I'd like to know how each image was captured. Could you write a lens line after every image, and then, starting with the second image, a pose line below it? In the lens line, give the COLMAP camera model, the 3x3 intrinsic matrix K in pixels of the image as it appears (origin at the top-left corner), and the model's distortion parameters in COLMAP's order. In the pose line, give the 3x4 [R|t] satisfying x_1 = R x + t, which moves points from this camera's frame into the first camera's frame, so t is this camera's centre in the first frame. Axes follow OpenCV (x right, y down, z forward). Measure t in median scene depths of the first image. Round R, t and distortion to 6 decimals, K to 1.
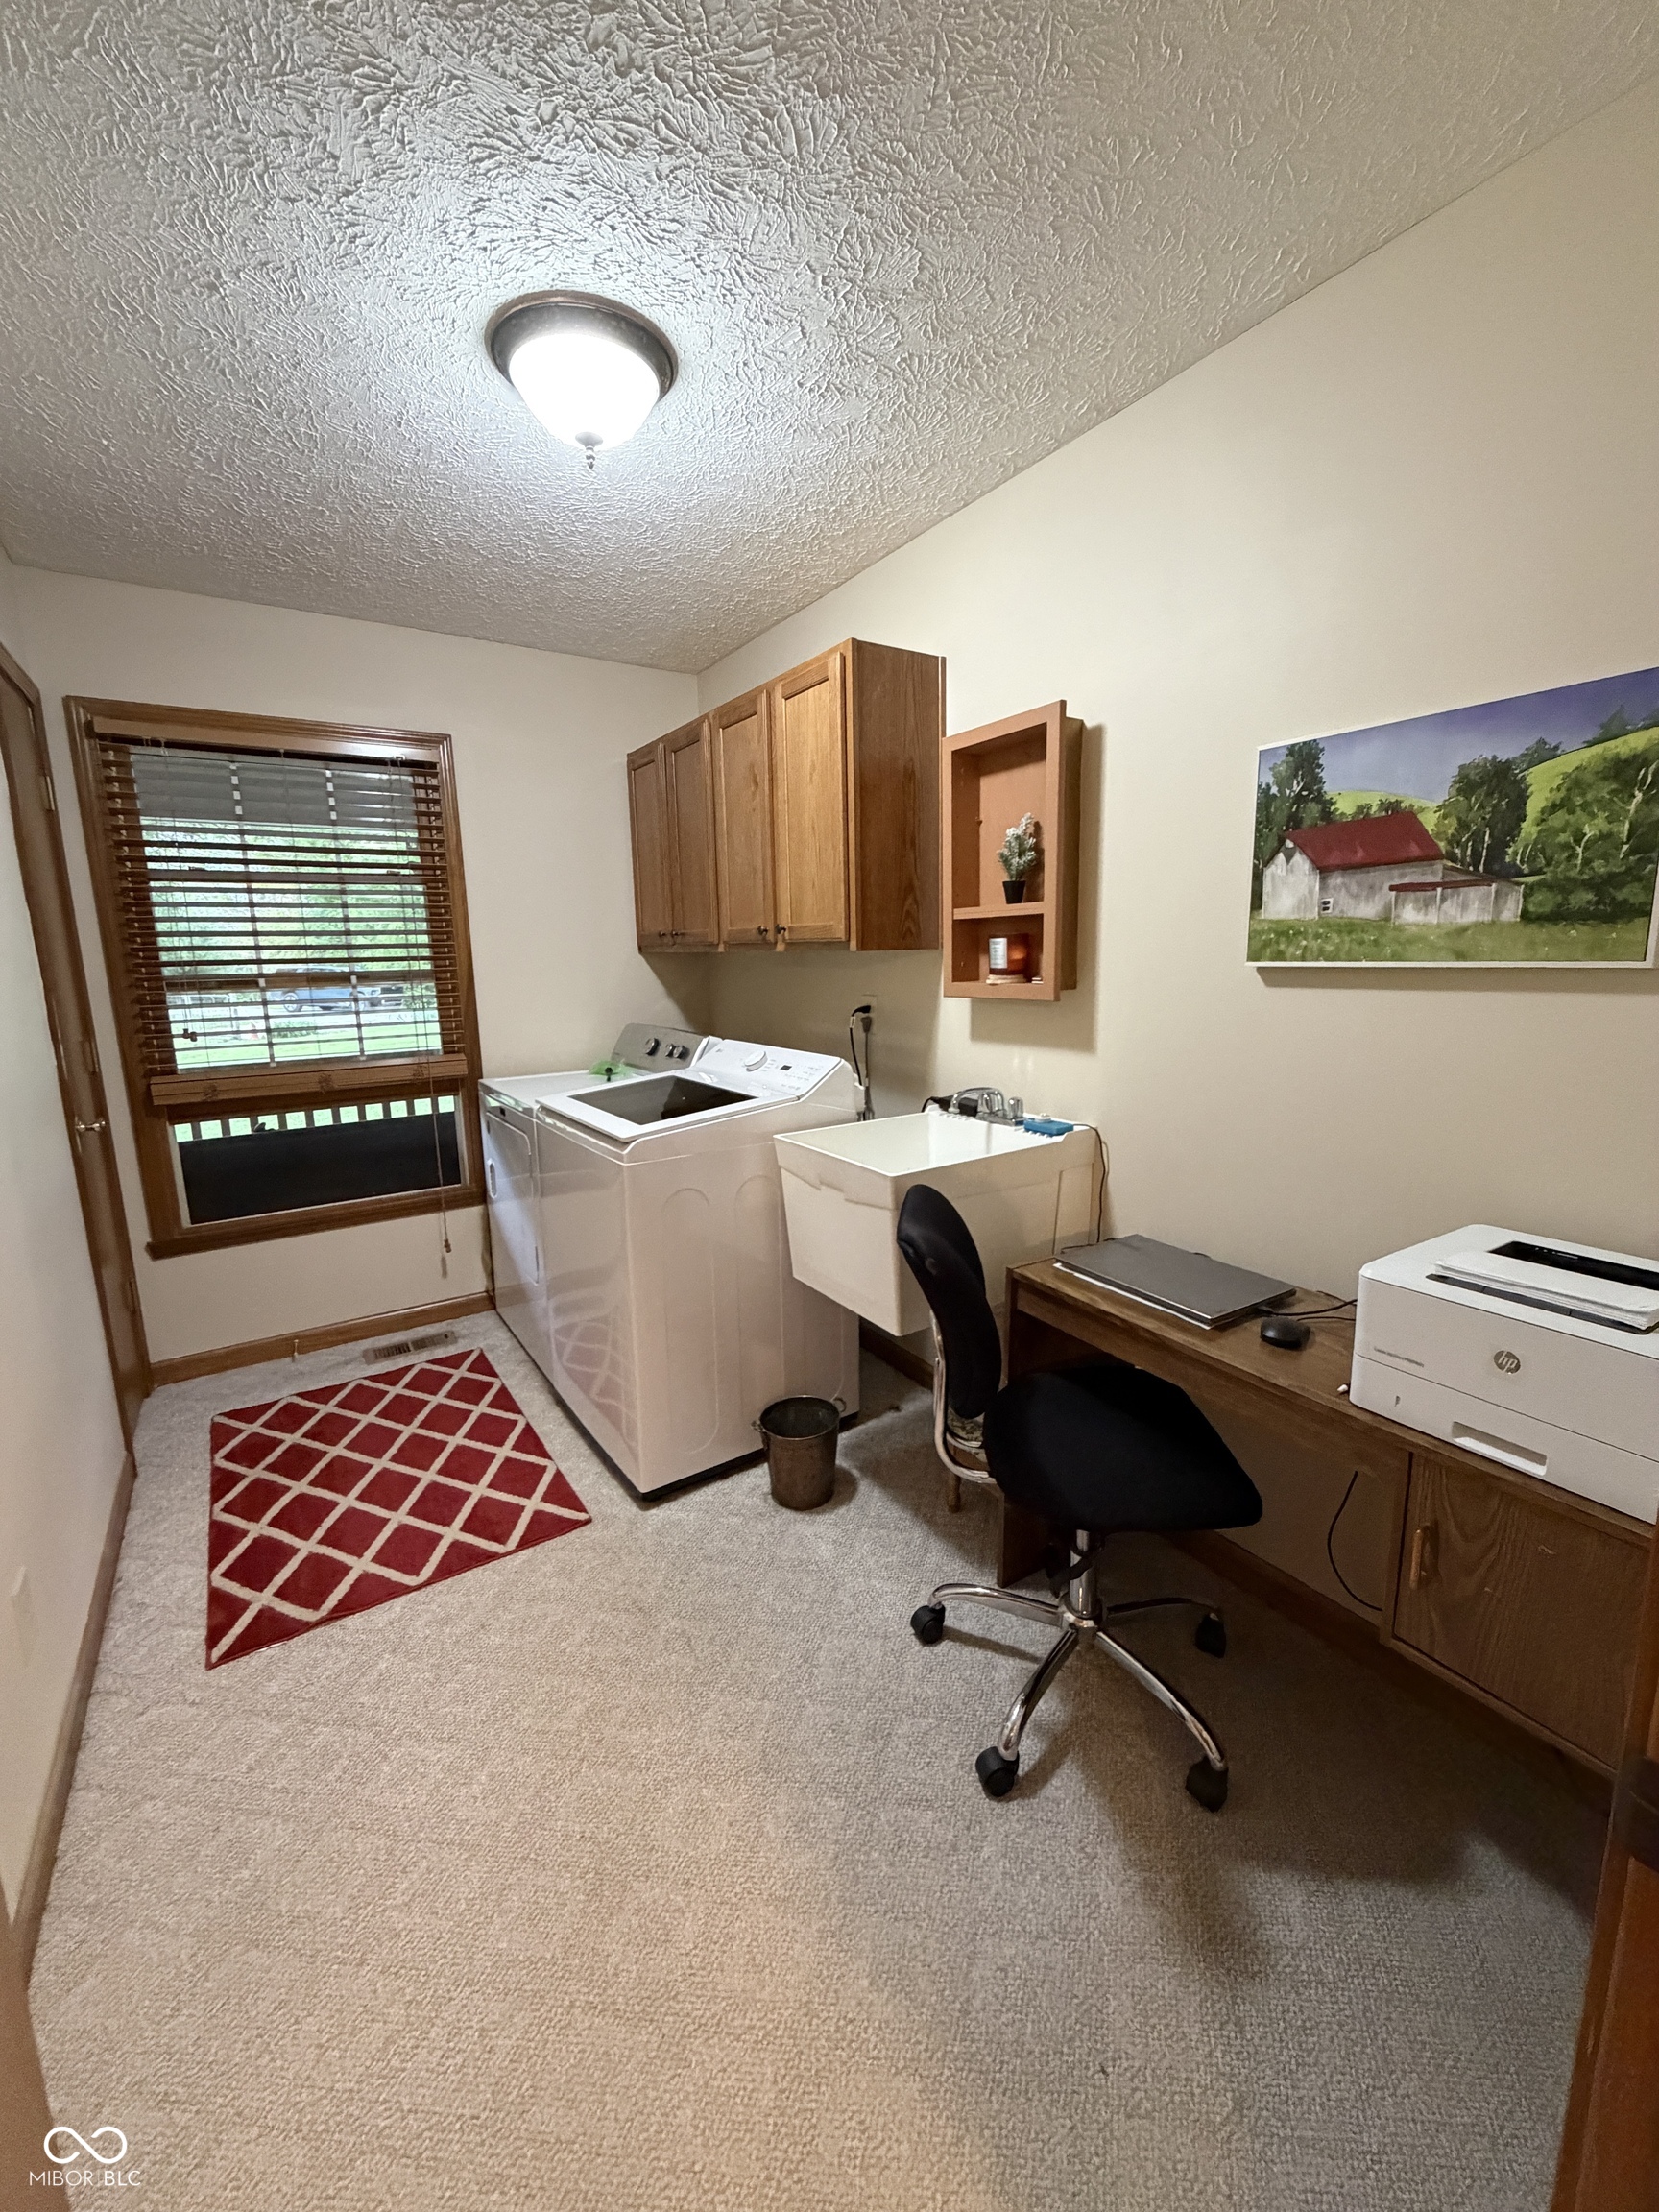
lens RADIAL K [[881.1, 0, 829.6], [0, 881.1, 1097.7], [0, 0, 1]] dist [-0.000573, 0.000634]
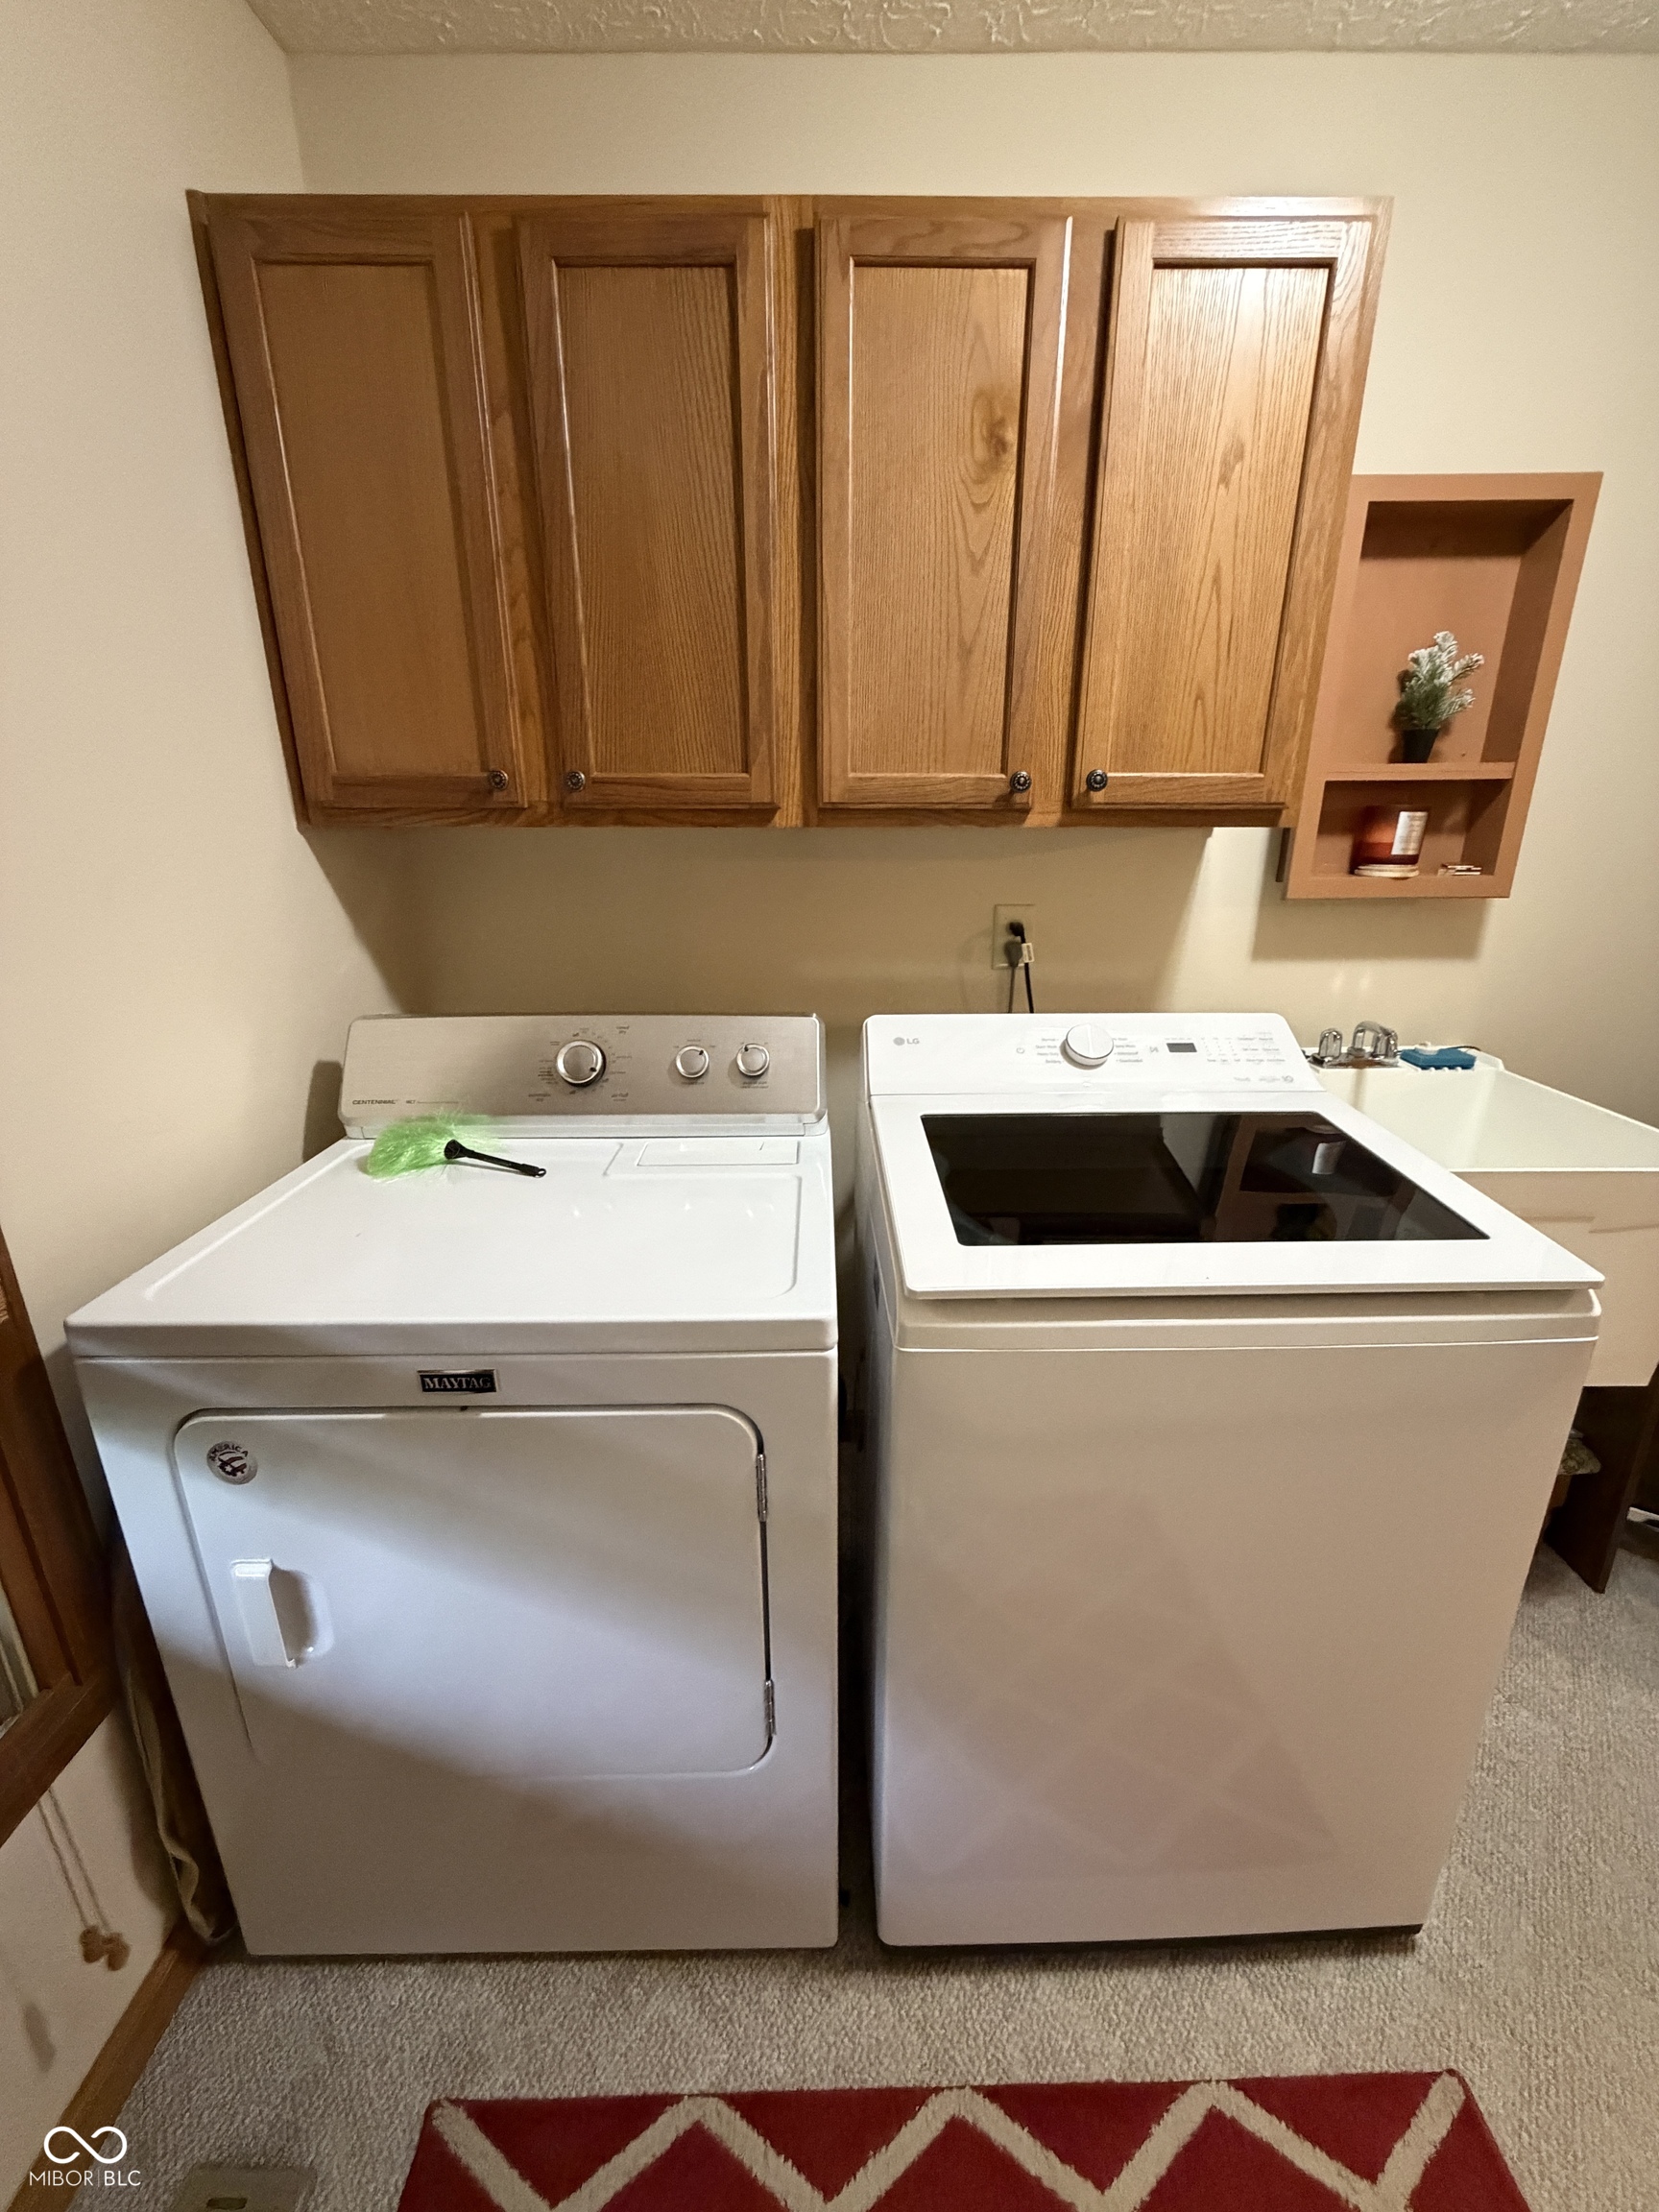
lens RADIAL K [[881.1, 0, 829.6], [0, 881.1, 1097.7], [0, 0, 1]] dist [-0.000573, 0.000634]
pose [[0.543548, -0.229357, 0.807435, -0.629187], [0.132193, 0.973330, 0.187492, -0.137851], [-0.828904, 0.004827, 0.559371, 0.899984]]
